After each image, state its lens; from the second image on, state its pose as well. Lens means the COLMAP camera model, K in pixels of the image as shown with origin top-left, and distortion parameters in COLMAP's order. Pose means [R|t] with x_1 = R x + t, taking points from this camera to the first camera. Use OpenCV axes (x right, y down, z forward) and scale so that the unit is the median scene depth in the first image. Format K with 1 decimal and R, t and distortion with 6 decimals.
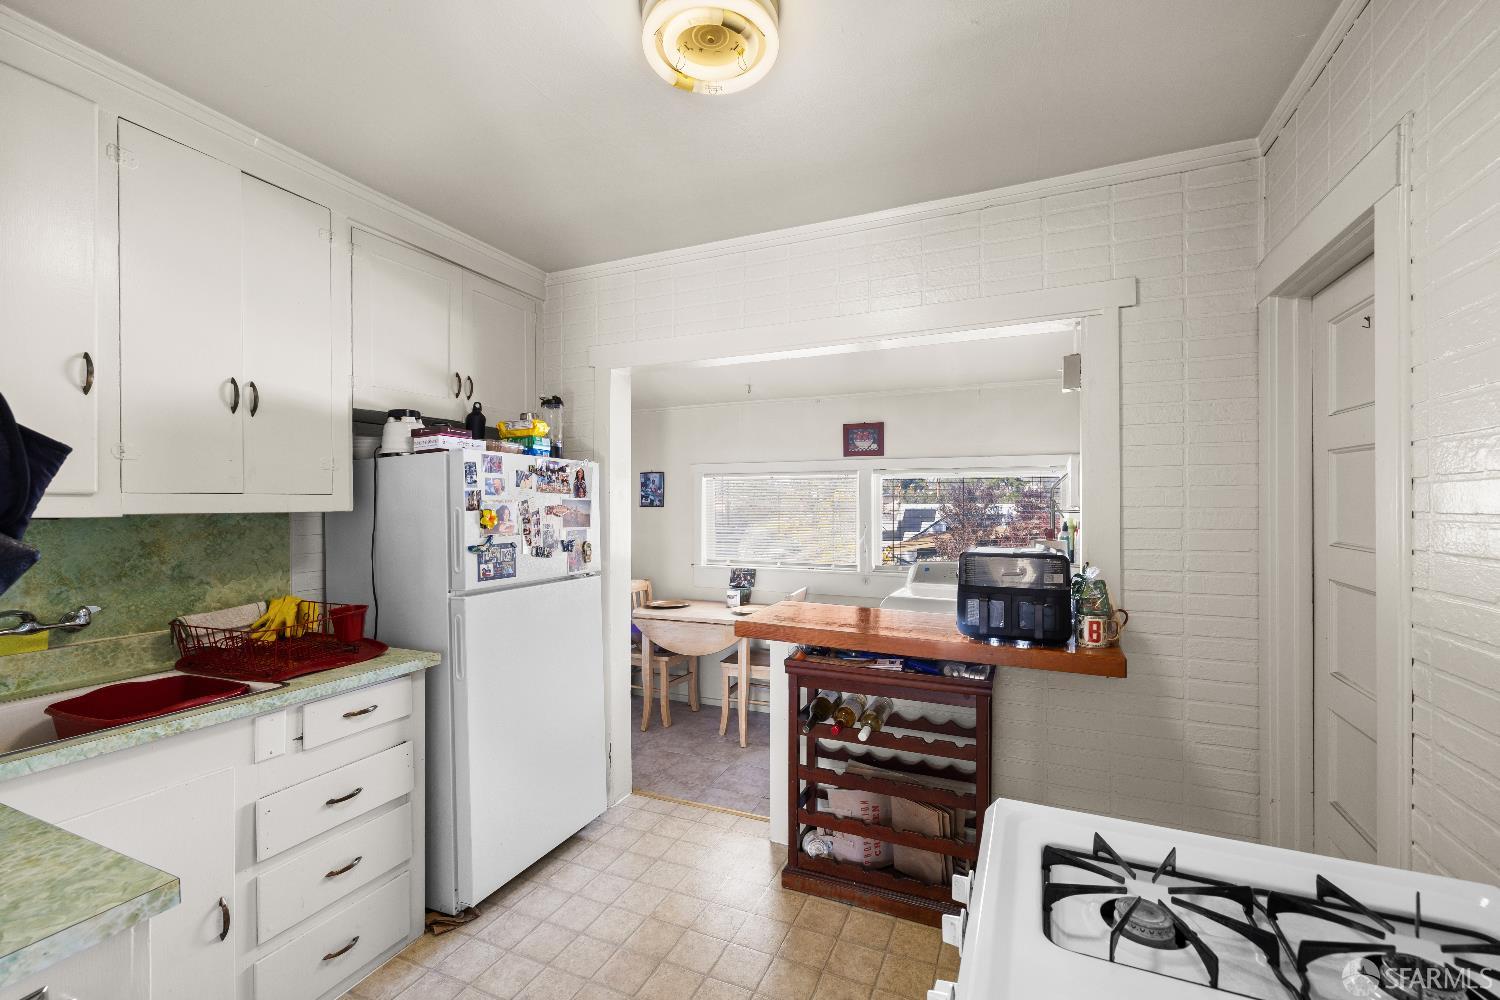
lens RADIAL K [[634.0, 0, 747.7], [0, 634.0, 505.7], [0, 0, 1]] dist [0.002035, -0.000132]
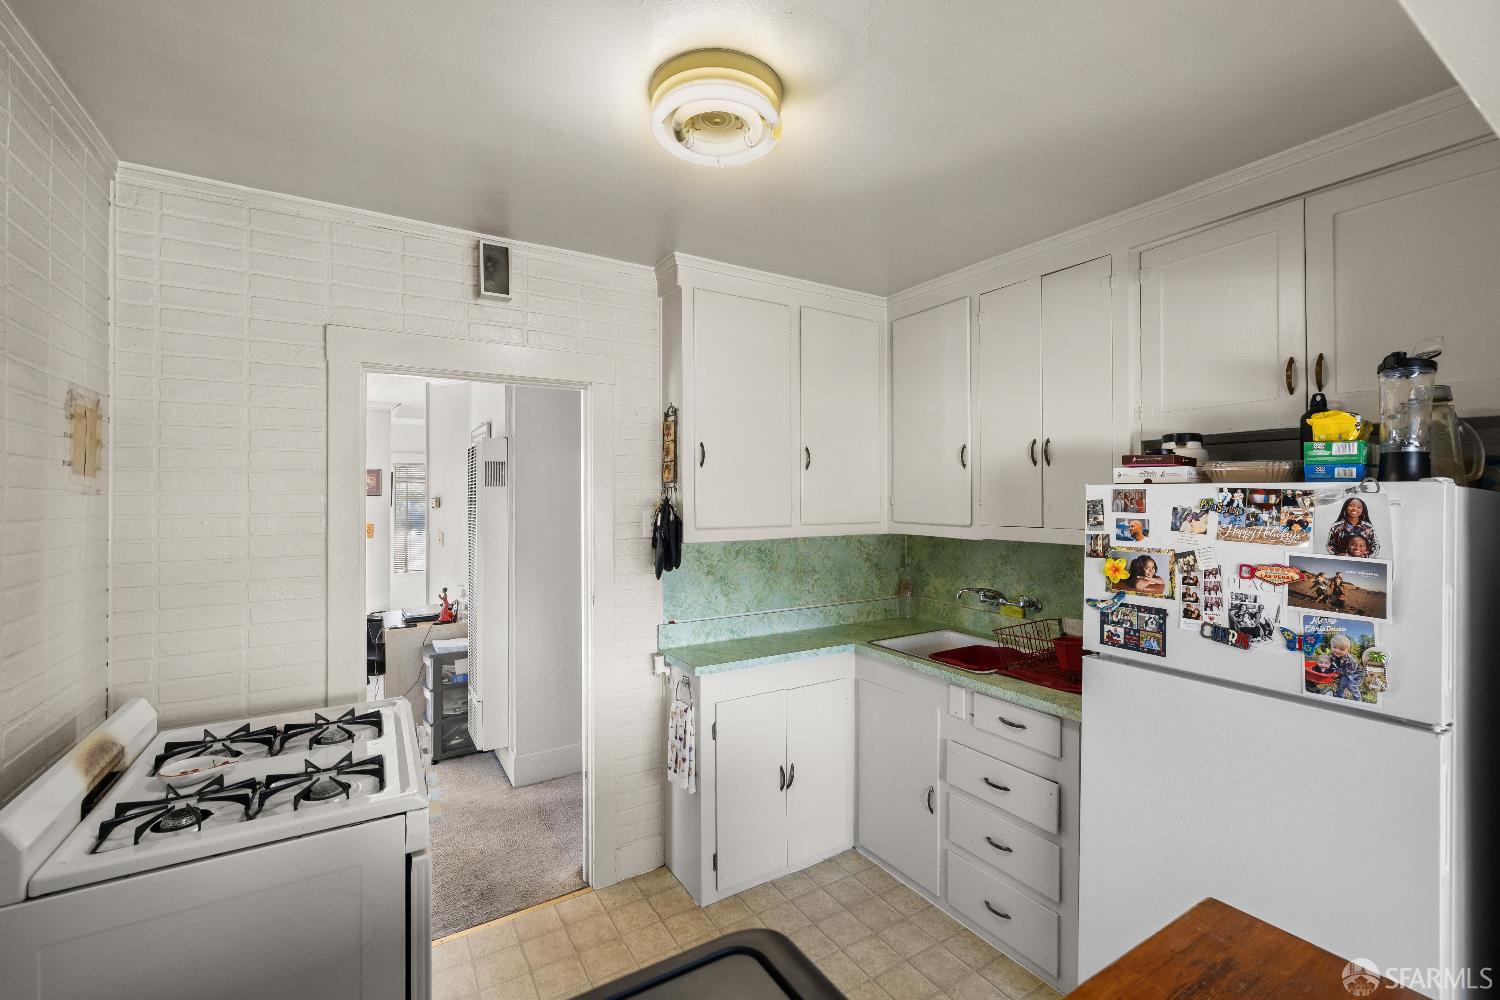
lens RADIAL K [[634.0, 0, 750.9], [0, 634.0, 495.4], [0, 0, 1]] dist [0.002035, -0.000132]
pose [[-0.559128, 0.004172, -0.829071, 0.476103], [0.003458, 0.999990, 0.002700, -0.071925], [0.829074, -0.001357, -0.559137, 0.997017]]
